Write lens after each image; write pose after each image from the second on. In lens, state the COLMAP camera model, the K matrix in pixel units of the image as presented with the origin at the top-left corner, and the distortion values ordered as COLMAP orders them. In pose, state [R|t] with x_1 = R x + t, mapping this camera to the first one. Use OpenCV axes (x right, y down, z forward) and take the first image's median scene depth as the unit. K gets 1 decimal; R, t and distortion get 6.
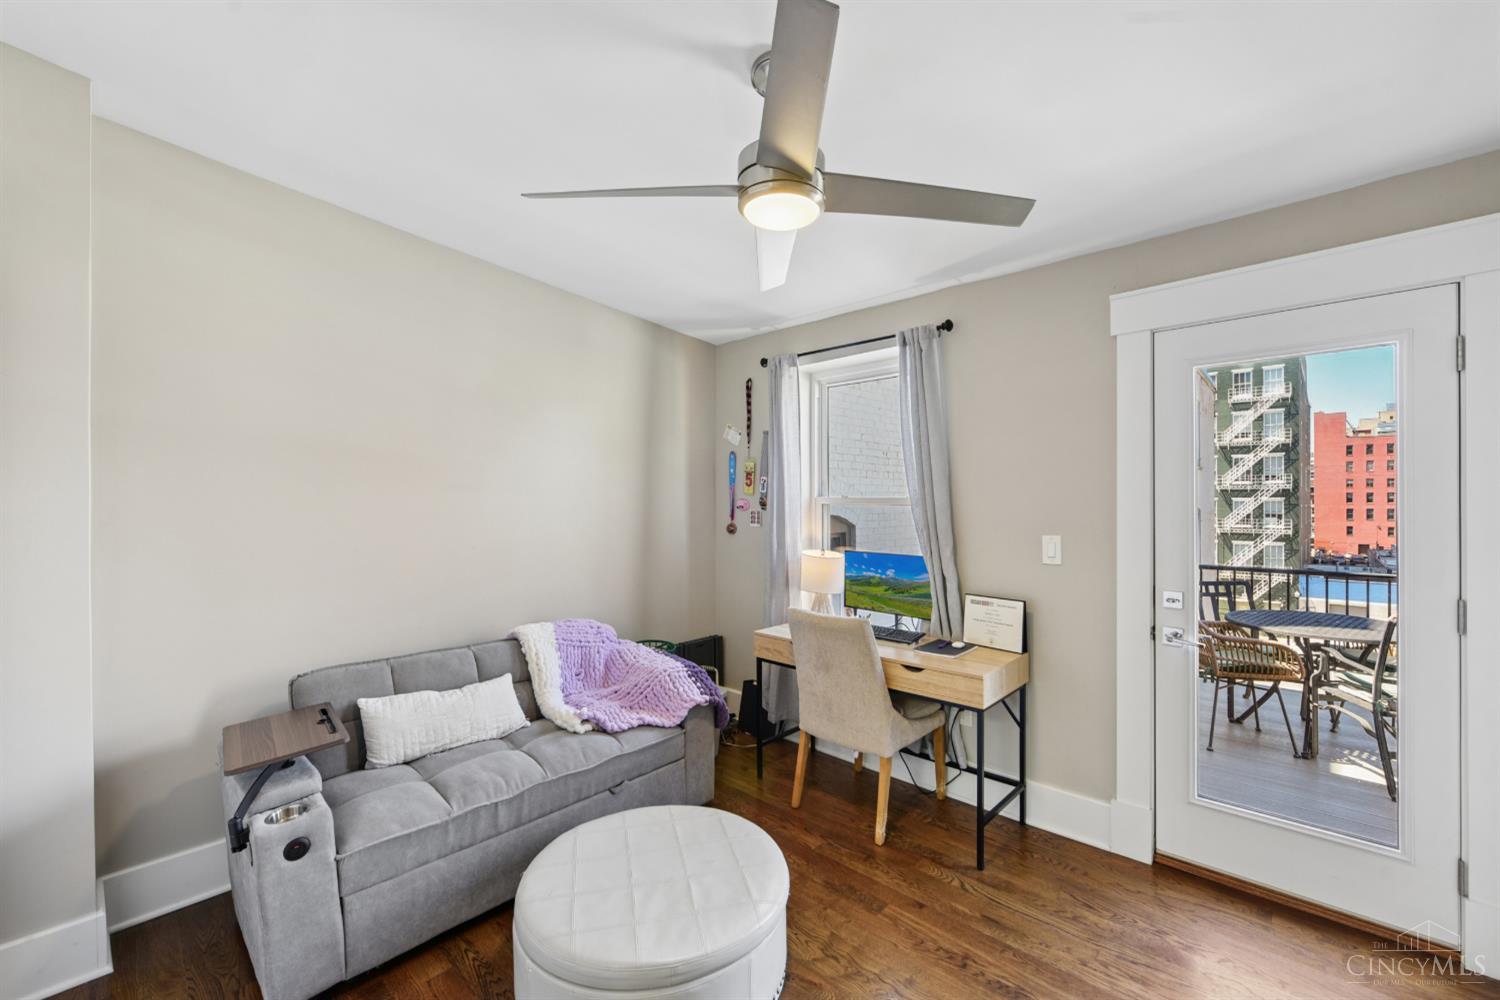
lens RADIAL K [[606.9, 0, 757.1], [0, 606.9, 498.2], [0, 0, 1]] dist [-0.023550, -0.000415]
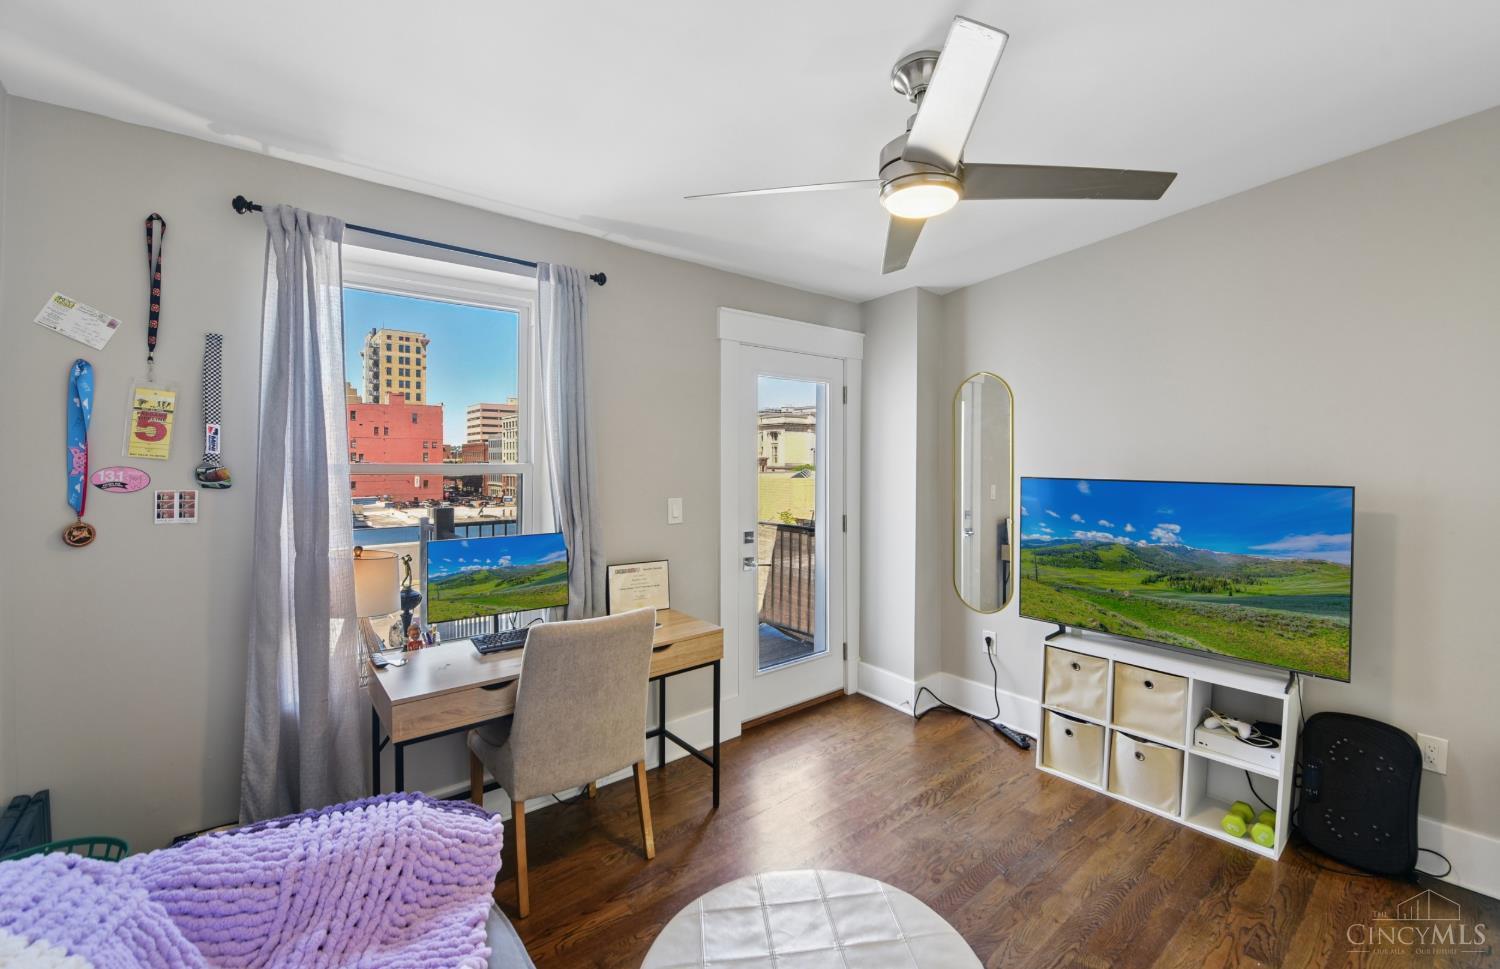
lens RADIAL K [[615.8, 0, 754.8], [0, 615.8, 467.4], [0, 0, 1]] dist [-0.015214, 0.000212]
pose [[0.120357, -0.011616, 0.992663, -0.414930], [-0.006732, 0.999899, 0.012517, -0.007738], [-0.992708, -0.008189, 0.120267, 0.455992]]
